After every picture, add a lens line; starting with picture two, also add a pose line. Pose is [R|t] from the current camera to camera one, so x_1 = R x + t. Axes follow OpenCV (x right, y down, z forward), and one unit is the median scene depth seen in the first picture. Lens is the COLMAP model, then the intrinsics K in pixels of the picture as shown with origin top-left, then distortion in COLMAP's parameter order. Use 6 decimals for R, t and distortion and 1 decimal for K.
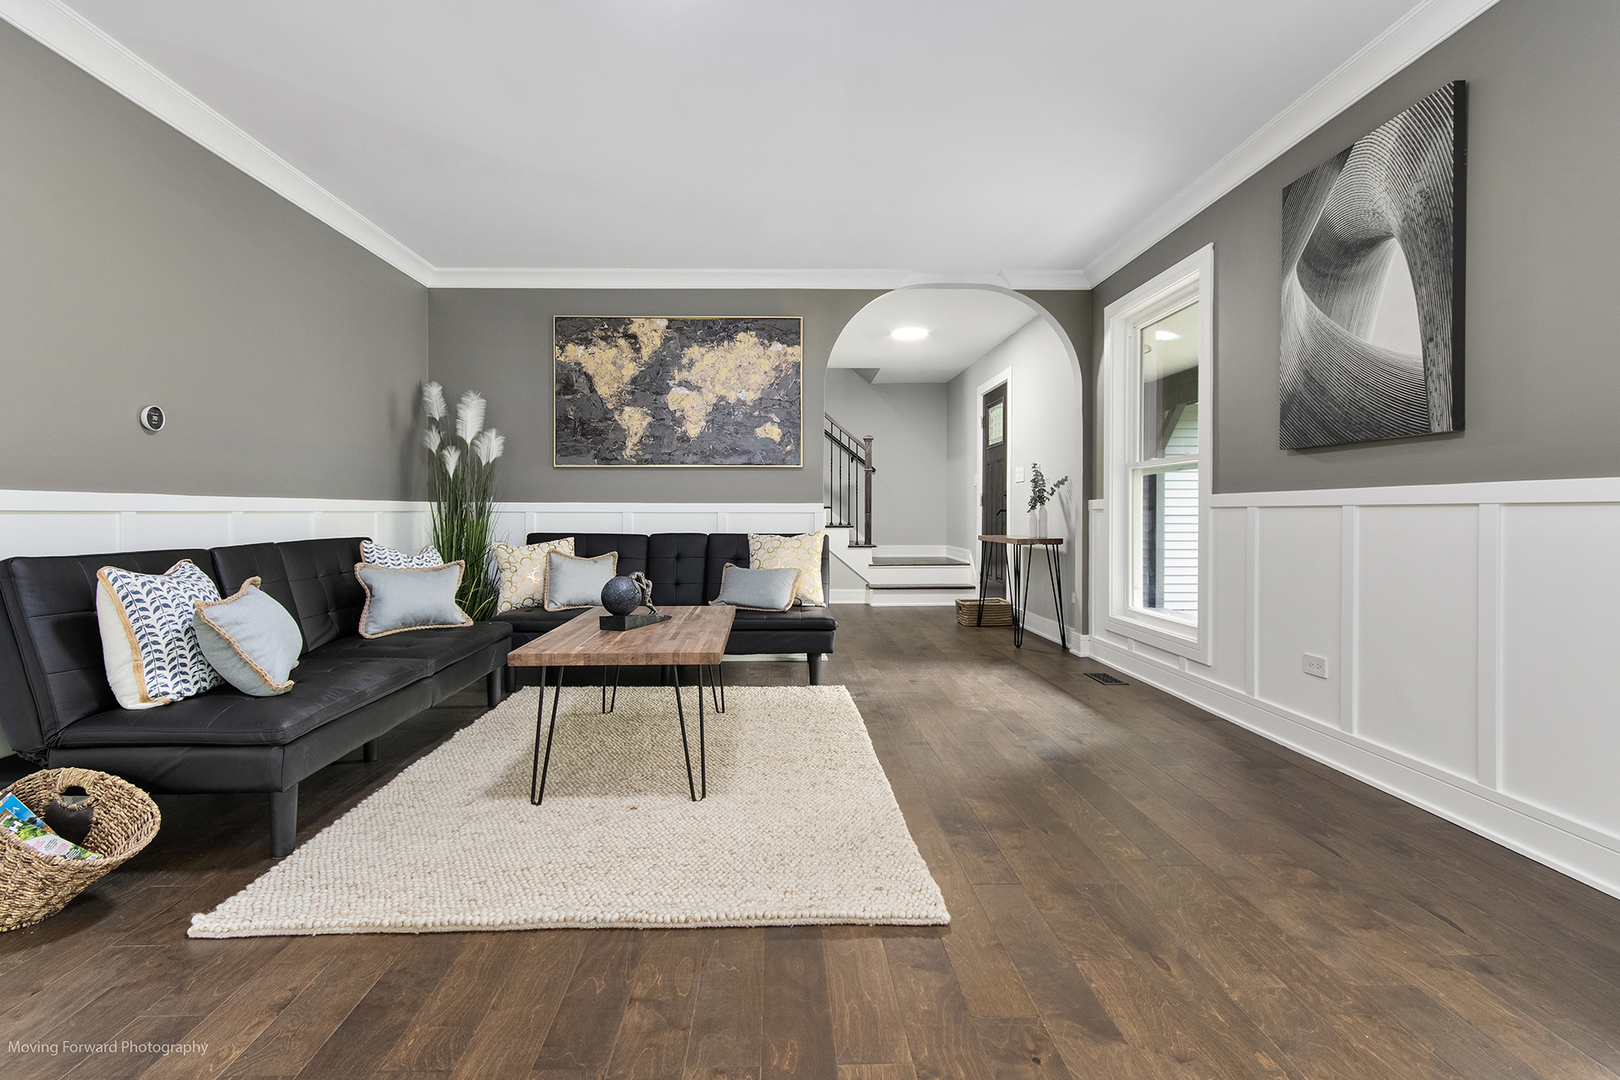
lens RADIAL K [[763.3, 0, 788.6], [0, 763.3, 522.1], [0, 0, 1]] dist [0.003413, 0.000639]
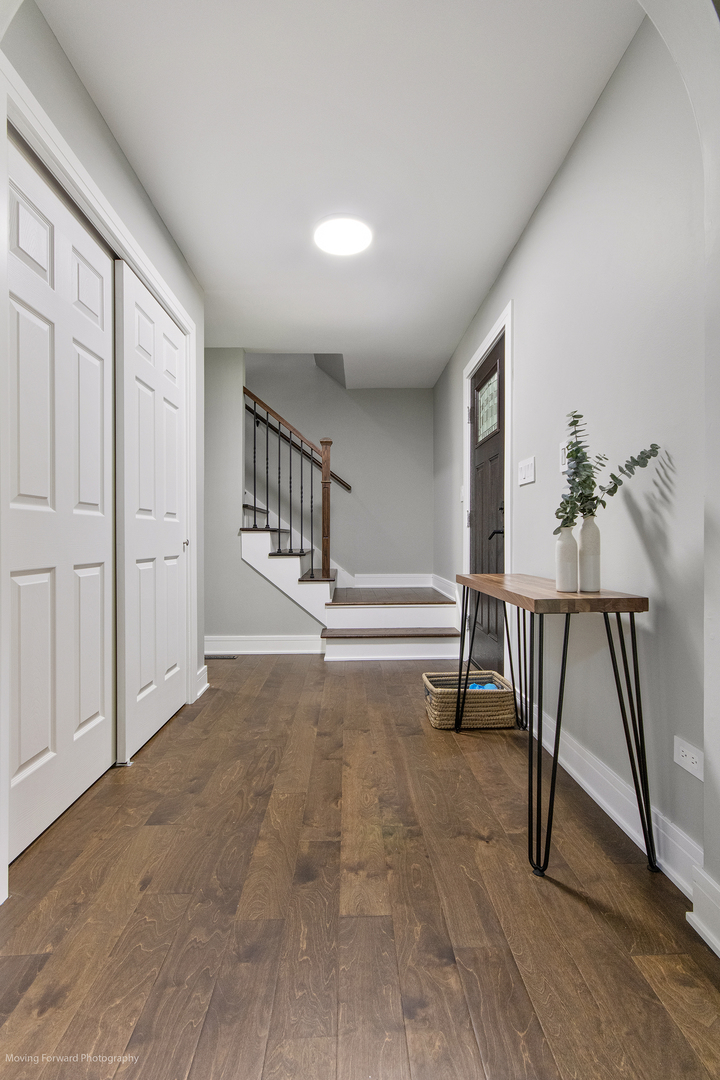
lens RADIAL K [[495.7, 0, 360.0], [0, 495.7, 540.0], [0, 0, 1]] dist [0.094117, 0.000068]
pose [[0.999999, 0.001114, 0.000953, 0.234730], [-0.001106, 0.999962, -0.008619, -0.007751], [-0.000963, 0.008618, 0.999962, 0.828177]]
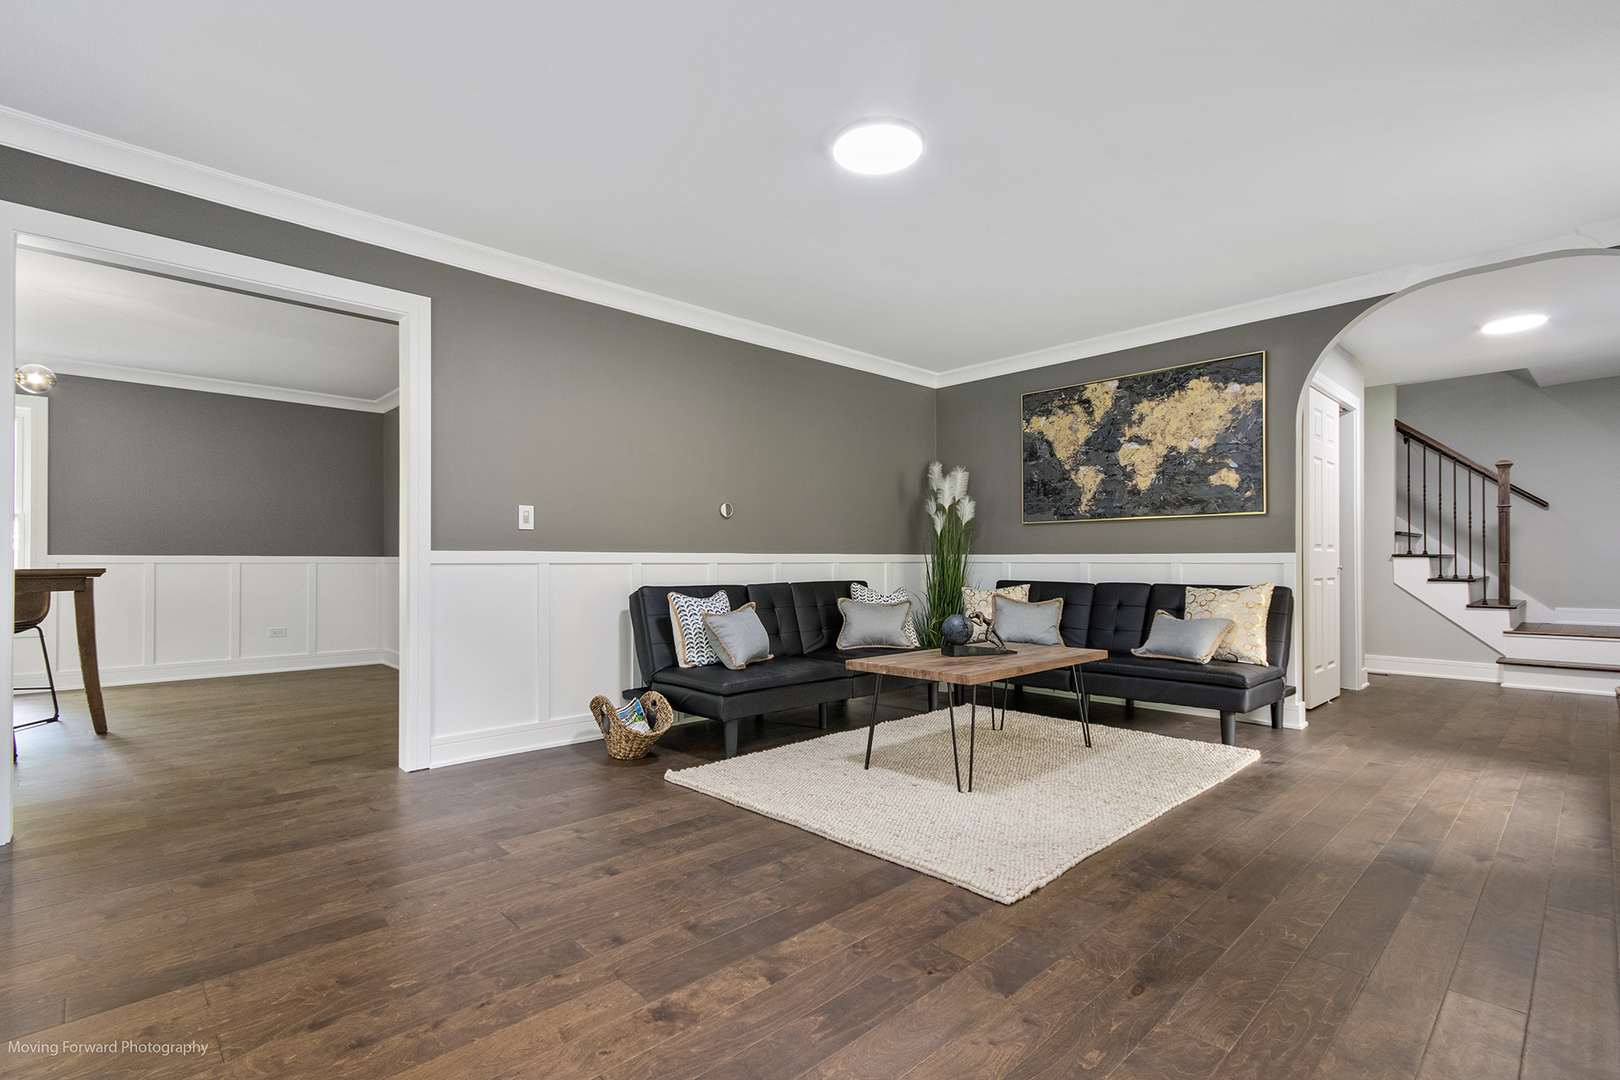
lens RADIAL K [[753.7, 0, 808.9], [0, 753.7, 564.5], [0, 0, 1]] dist [0.002131, 0.000321]
pose [[0.678103, 0.002020, -0.734964, 0.315859], [-0.007798, 0.999960, -0.004446, -0.002774], [0.734925, 0.008746, 0.678092, -0.018390]]
